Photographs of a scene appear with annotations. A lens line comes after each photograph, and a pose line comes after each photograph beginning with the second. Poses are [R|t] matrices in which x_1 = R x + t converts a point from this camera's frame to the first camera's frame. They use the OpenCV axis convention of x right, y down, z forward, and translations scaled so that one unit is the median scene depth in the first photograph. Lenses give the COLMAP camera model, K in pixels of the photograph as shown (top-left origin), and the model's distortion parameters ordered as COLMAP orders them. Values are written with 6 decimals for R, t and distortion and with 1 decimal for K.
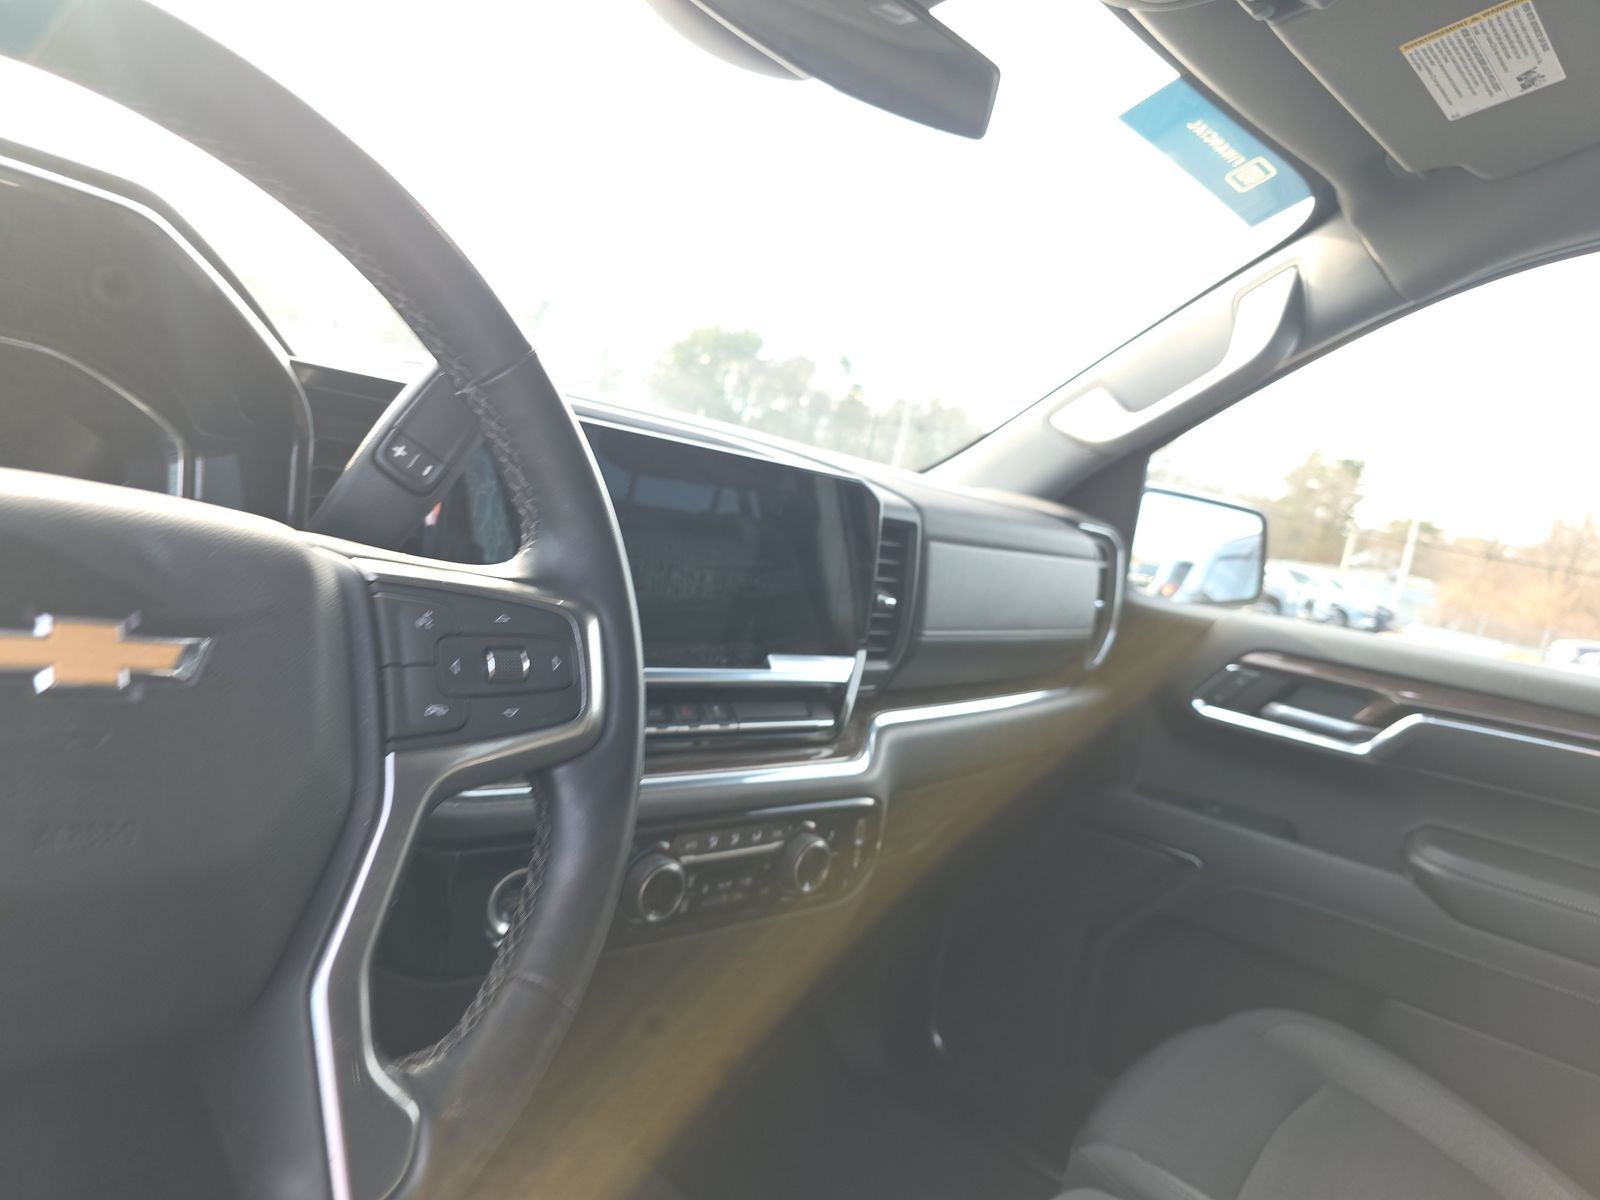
lens RADIAL K [[1072.9, 0, 832.0], [0, 1072.9, 580.5], [0, 0, 1]] dist [0.076450, -0.075891]
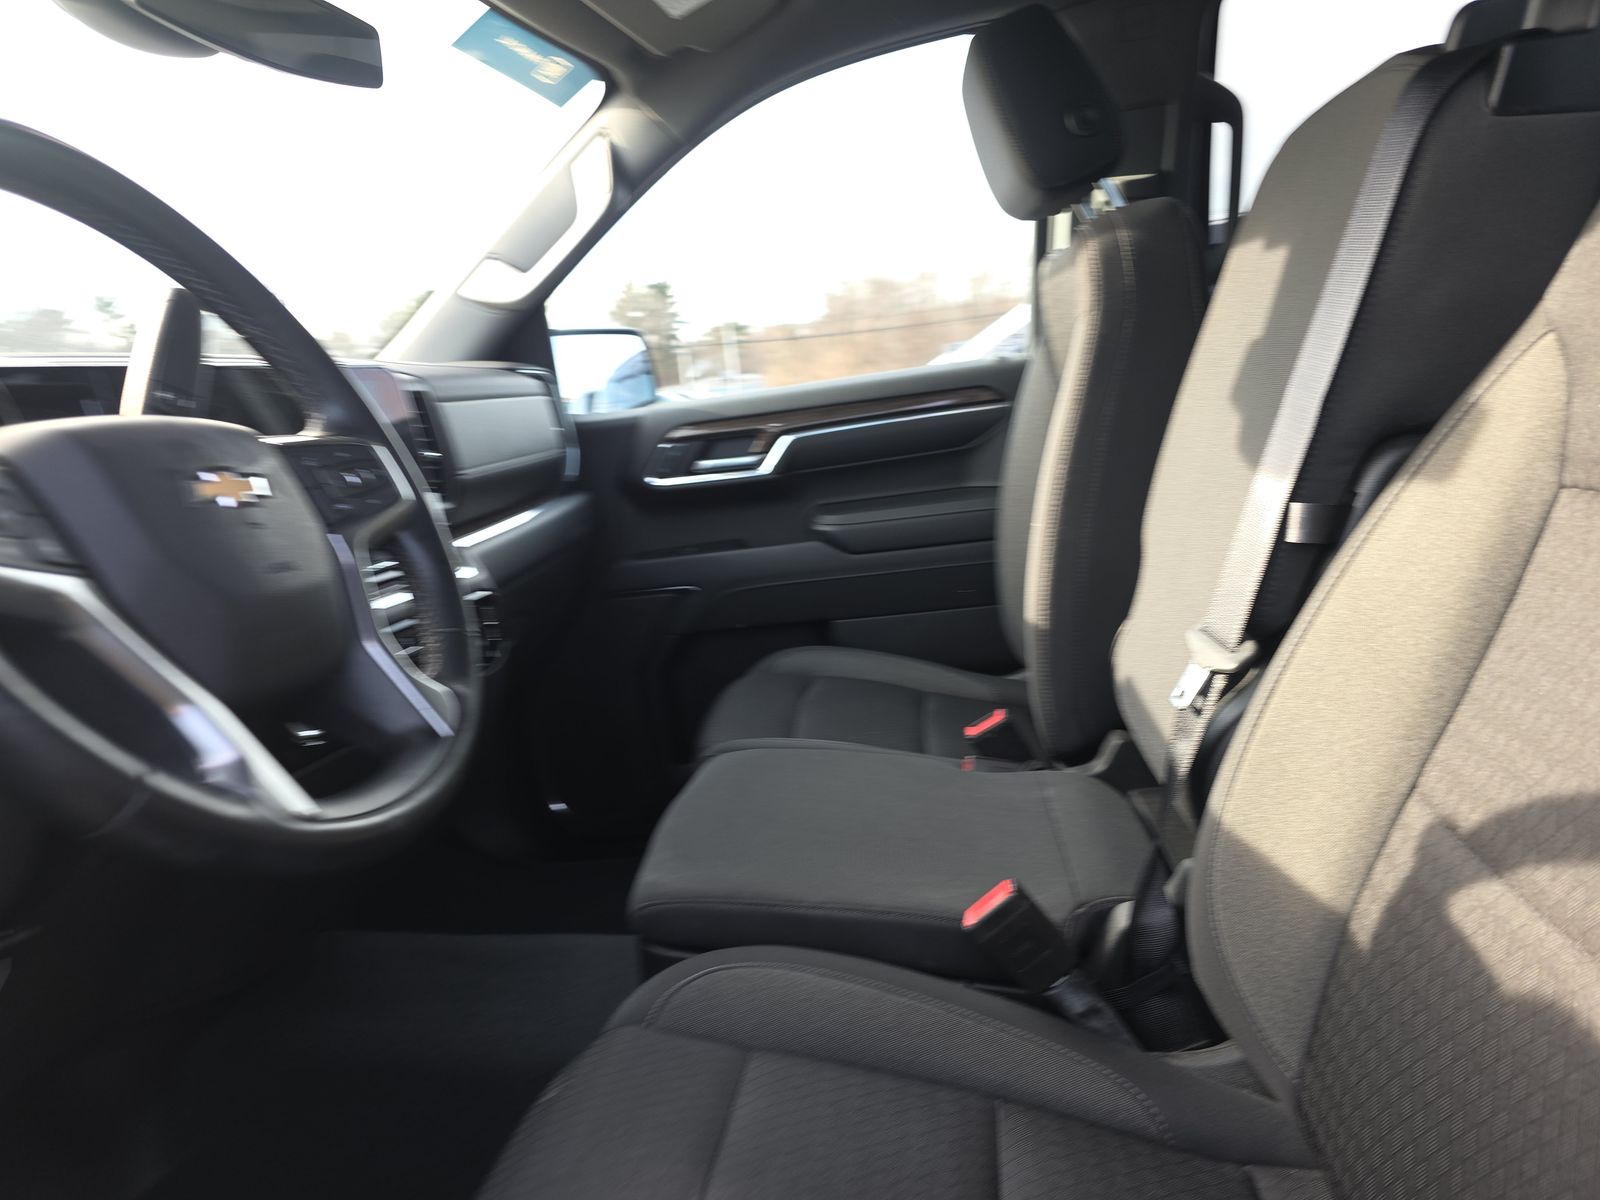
lens RADIAL K [[1072.9, 0, 832.0], [0, 1072.9, 580.5], [0, 0, 1]] dist [0.076450, -0.075891]
pose [[0.796085, -0.375363, 0.474711, -0.197759], [0.316310, 0.926813, 0.202400, 0.040411], [-0.515942, -0.010971, 0.856554, -0.302164]]
